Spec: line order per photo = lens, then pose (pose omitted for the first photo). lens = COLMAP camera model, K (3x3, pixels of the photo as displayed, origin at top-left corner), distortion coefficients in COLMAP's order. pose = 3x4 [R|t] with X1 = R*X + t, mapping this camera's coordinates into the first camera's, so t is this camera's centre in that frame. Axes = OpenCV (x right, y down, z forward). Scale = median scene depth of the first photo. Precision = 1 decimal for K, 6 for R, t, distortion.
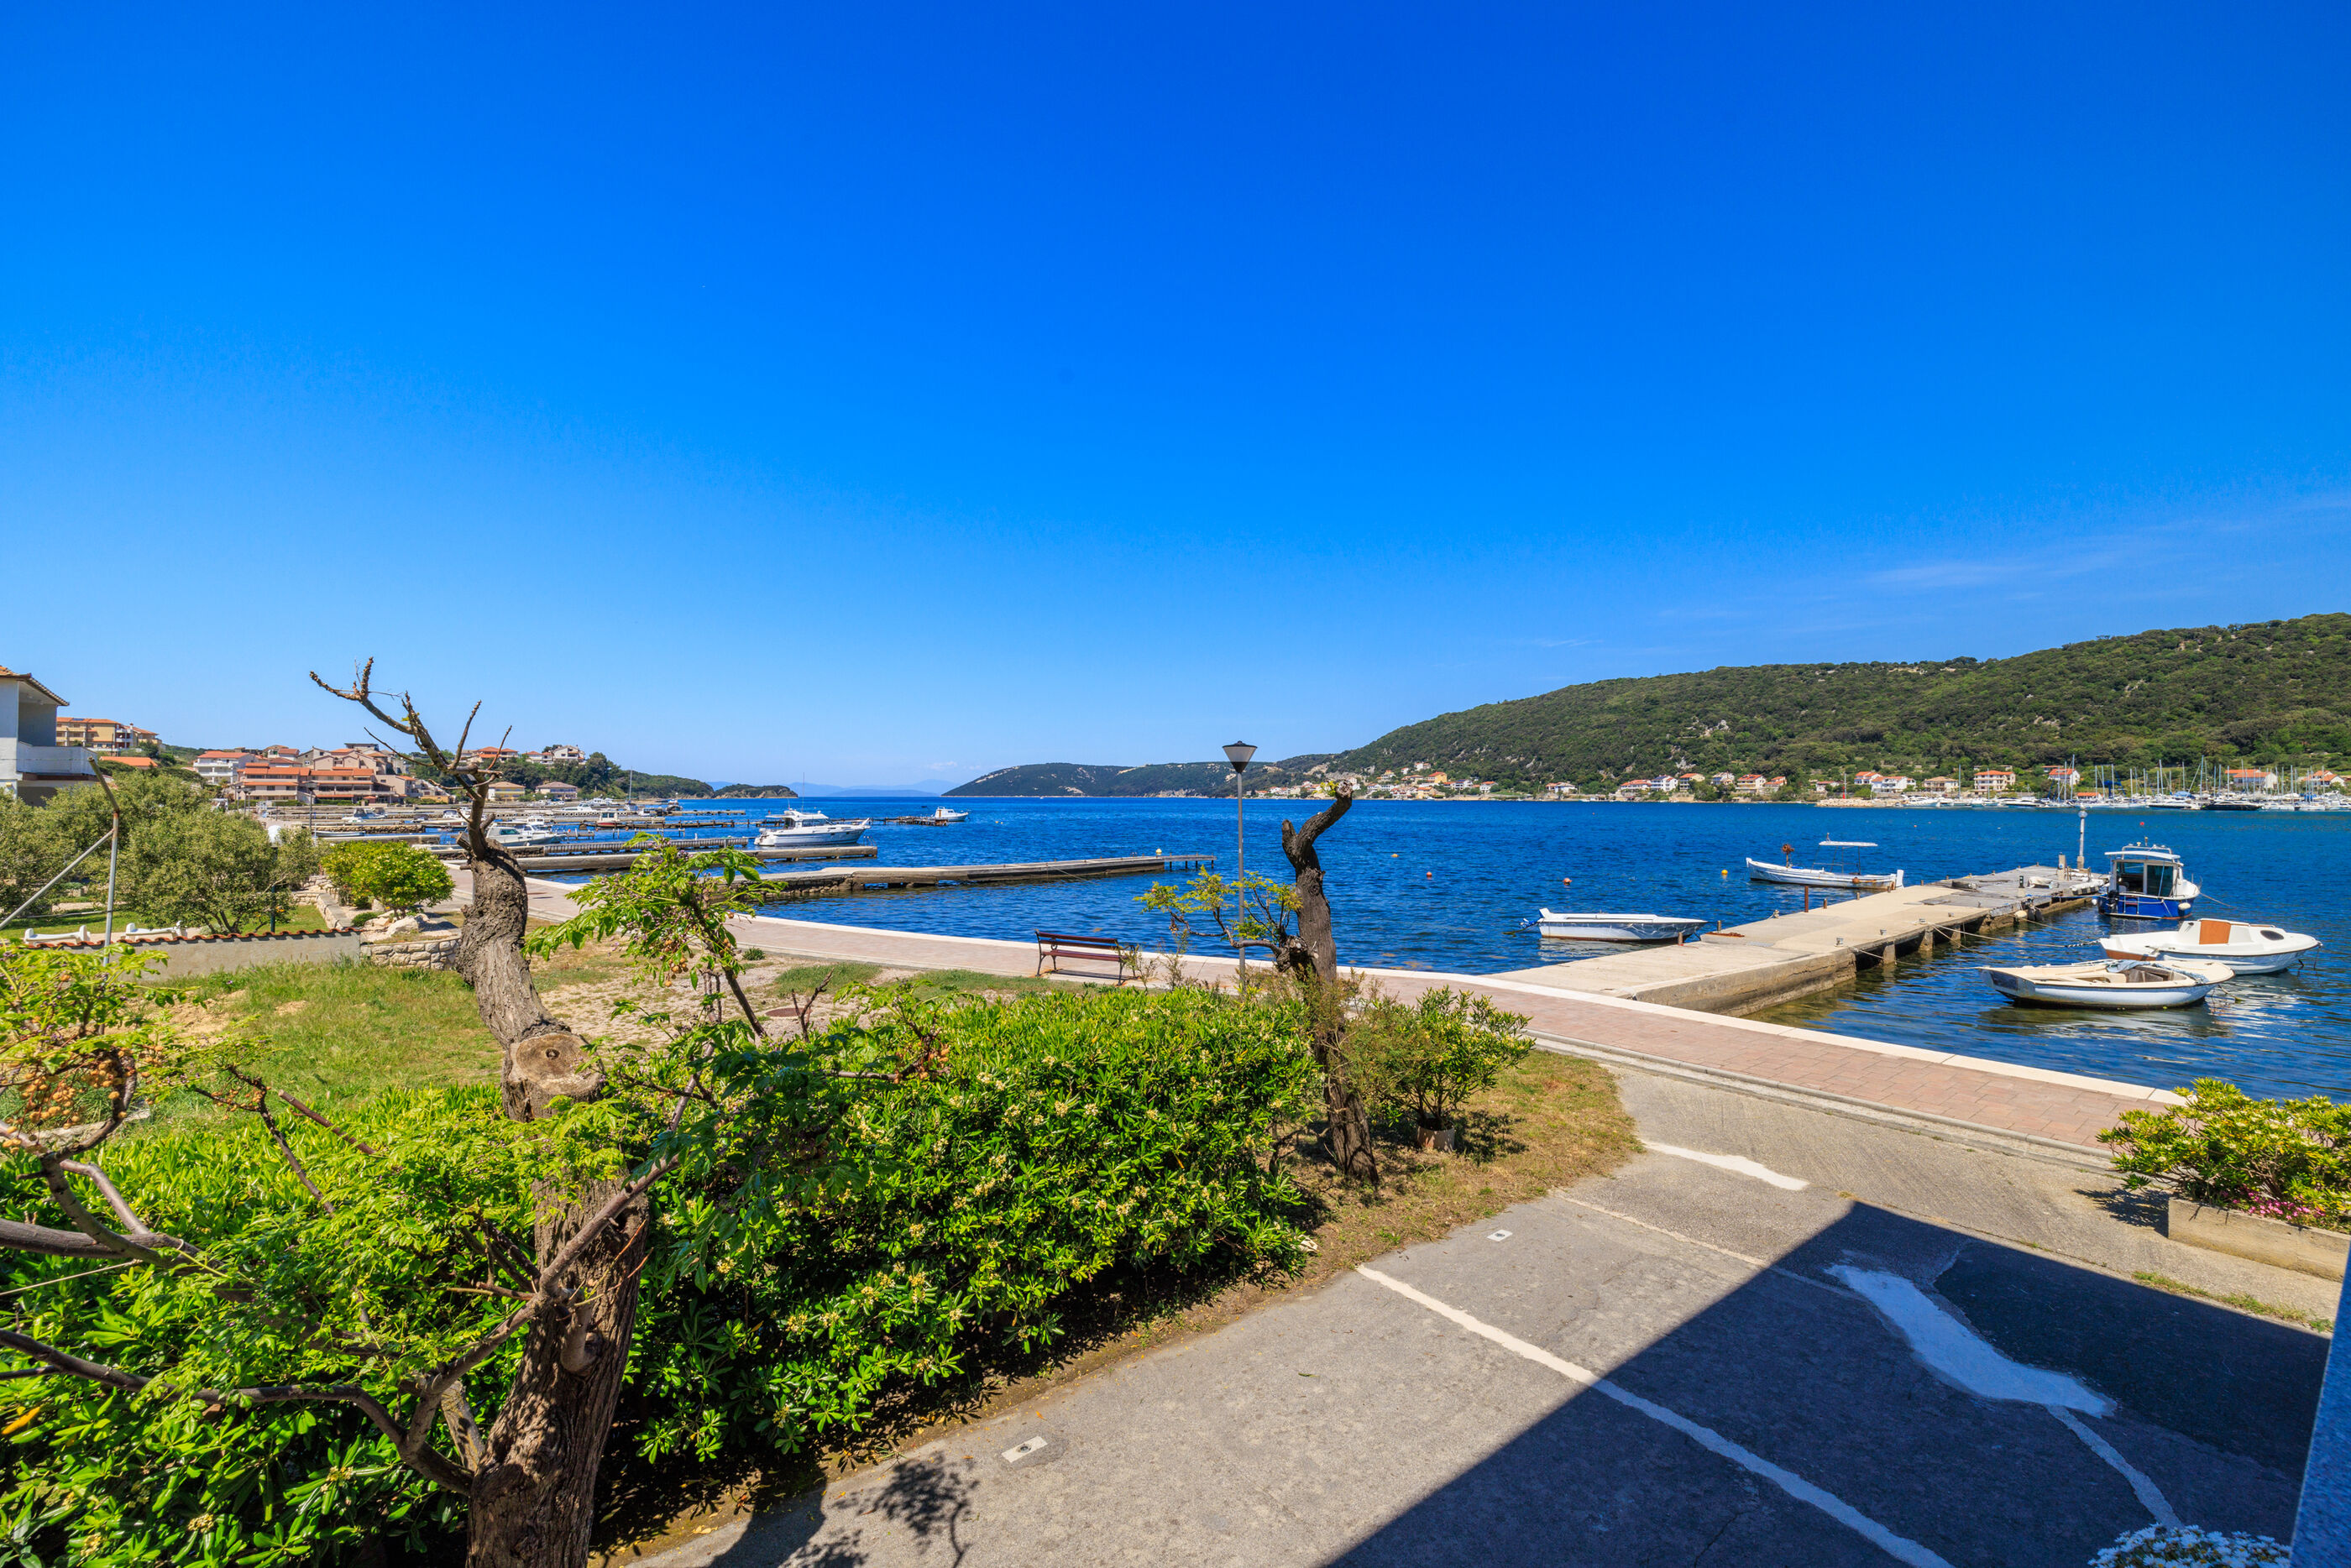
lens RADIAL K [[986.0, 0, 1183.9], [0, 986.0, 774.0], [0, 0, 1]] dist [0.003495, 0.000079]
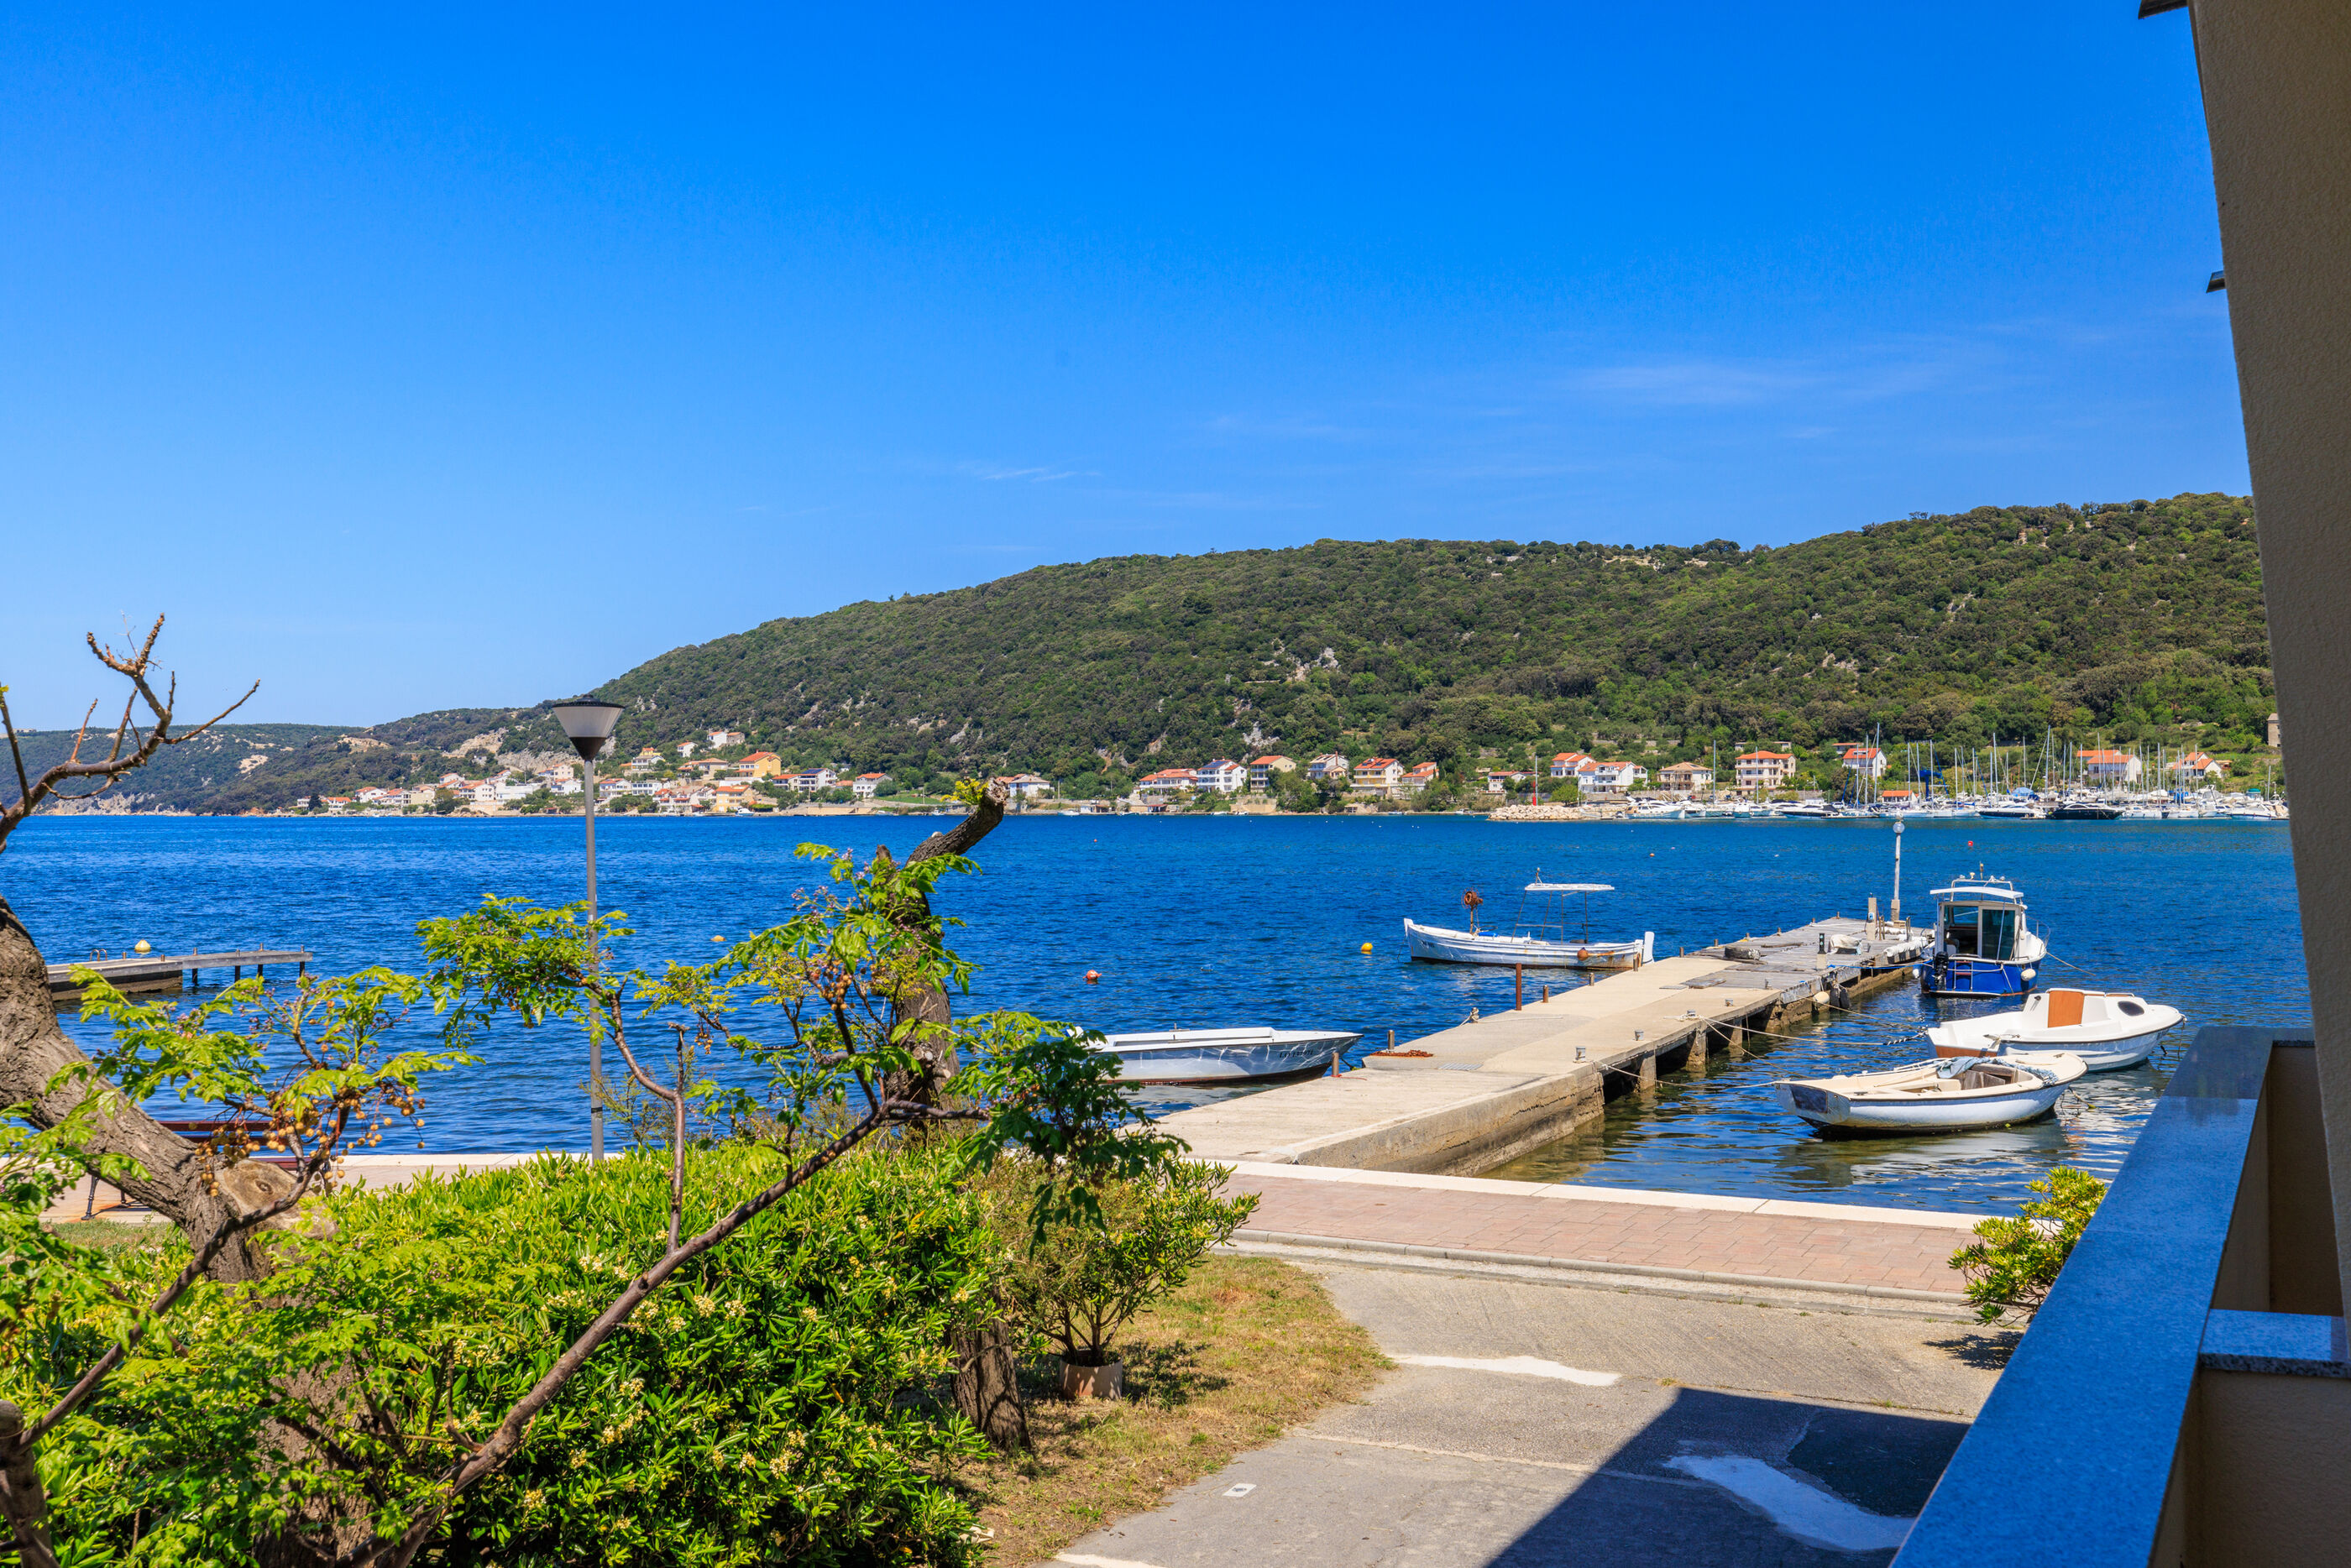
lens RADIAL K [[2273.6, 0, 1169.8], [0, 2273.6, 771.4], [0, 0, 1]] dist [0.005958, -0.002020]
pose [[0.908428, -0.001652, 0.418038, -0.269063], [-0.001175, 0.999978, 0.006505, -0.005387], [-0.418040, -0.006401, 0.908406, -0.252655]]
